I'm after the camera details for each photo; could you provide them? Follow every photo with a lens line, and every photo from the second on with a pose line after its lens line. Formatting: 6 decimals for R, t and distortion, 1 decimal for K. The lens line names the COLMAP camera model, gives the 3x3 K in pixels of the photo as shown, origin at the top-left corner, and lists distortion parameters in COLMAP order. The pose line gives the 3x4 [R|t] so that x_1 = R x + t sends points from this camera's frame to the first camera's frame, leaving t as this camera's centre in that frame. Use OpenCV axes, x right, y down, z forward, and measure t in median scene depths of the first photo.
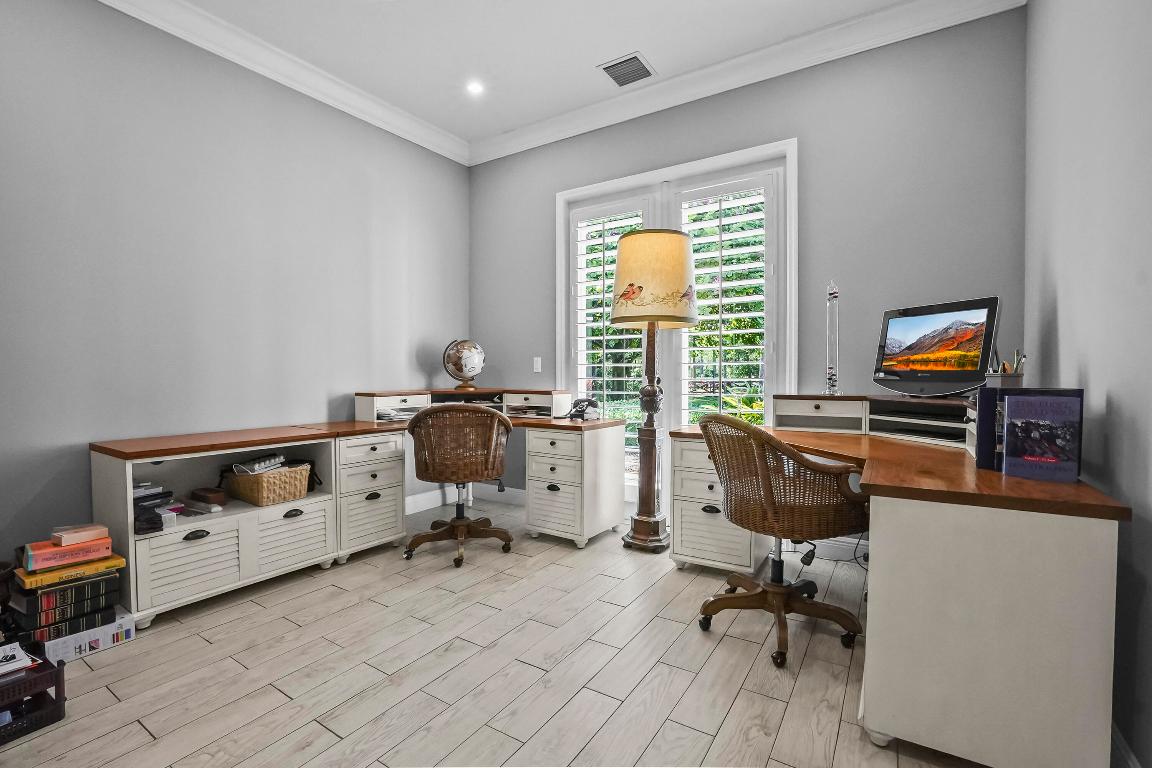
lens RADIAL K [[498.4, 0, 581.7], [0, 498.4, 377.3], [0, 0, 1]] dist [-0.040625, 0.011430]
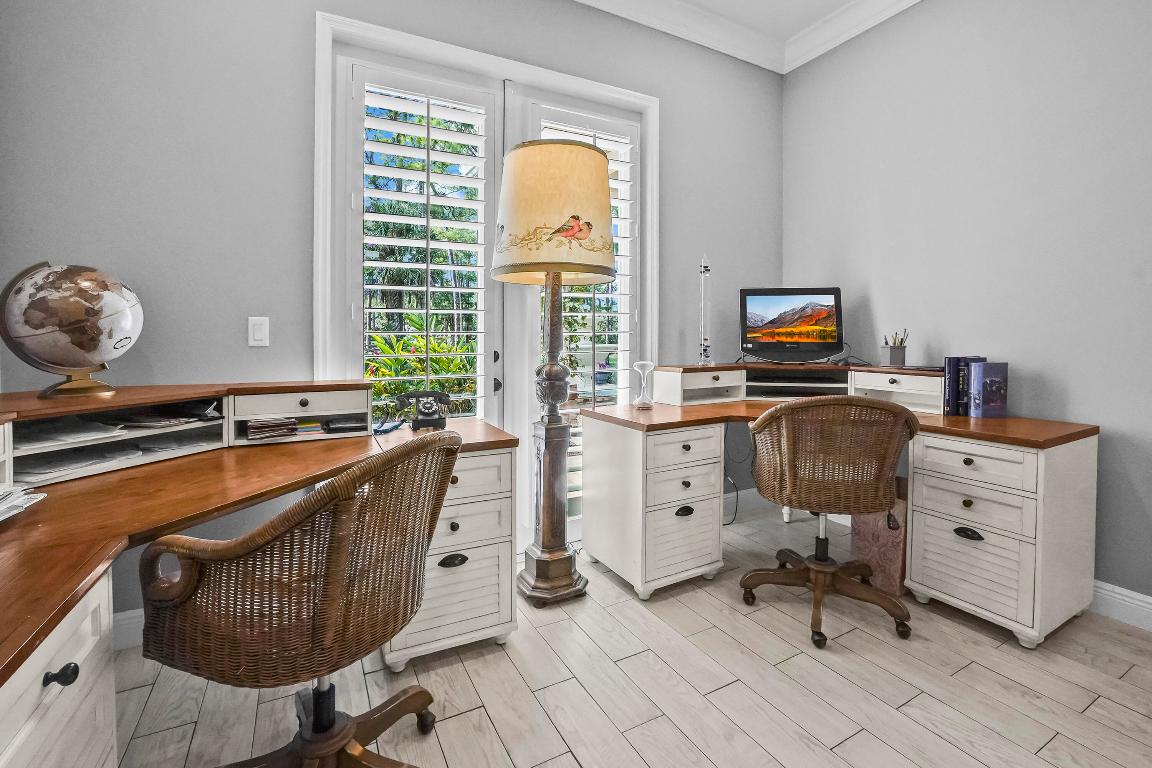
lens RADIAL K [[512.2, 0, 576.7], [0, 512.2, 338.4], [0, 0, 1]] dist [-0.043798, 0.013038]
pose [[0.496167, -0.003862, 0.868218, -0.504932], [0.009959, 0.999950, -0.001244, -0.020018], [-0.868170, 0.009264, 0.496181, 0.652110]]
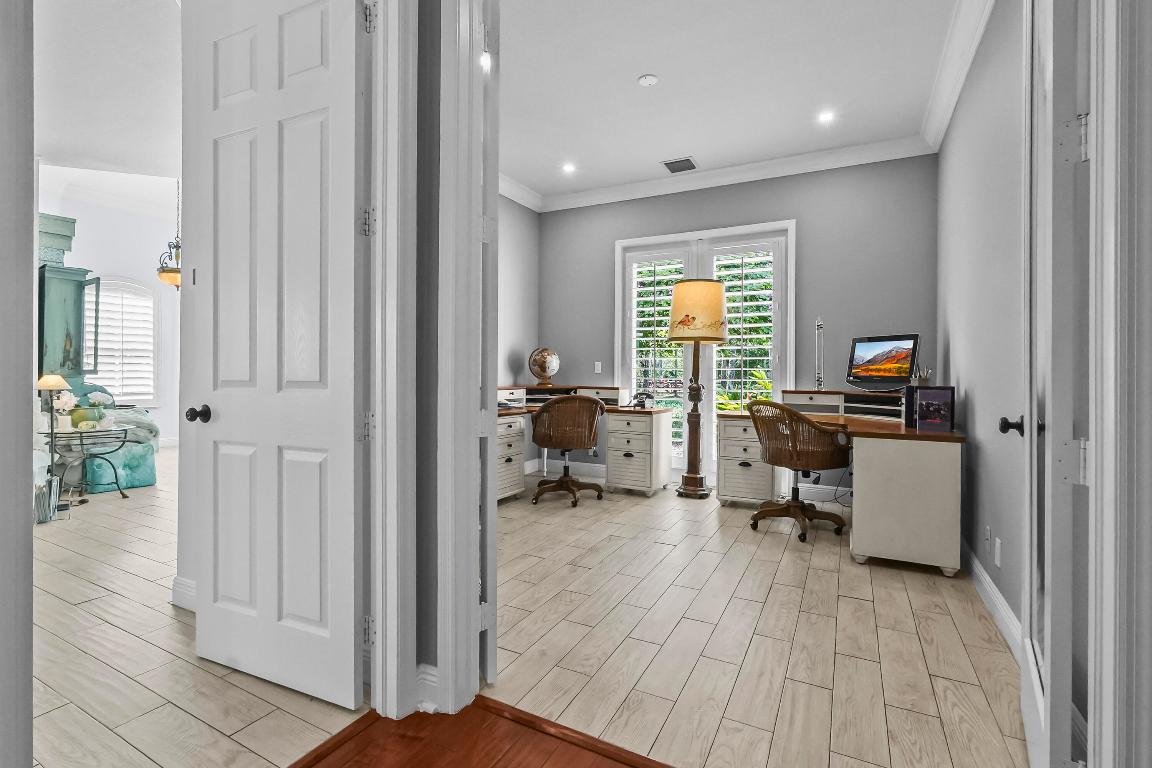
lens RADIAL K [[512.5, 0, 580.8], [0, 512.5, 360.0], [0, 0, 1]] dist [-0.000727, -0.000151]
pose [[0.996129, 0.012234, 0.087048, -0.348127], [-0.009482, 0.999444, -0.031957, -0.001515], [-0.087391, 0.031008, 0.995691, -0.492120]]
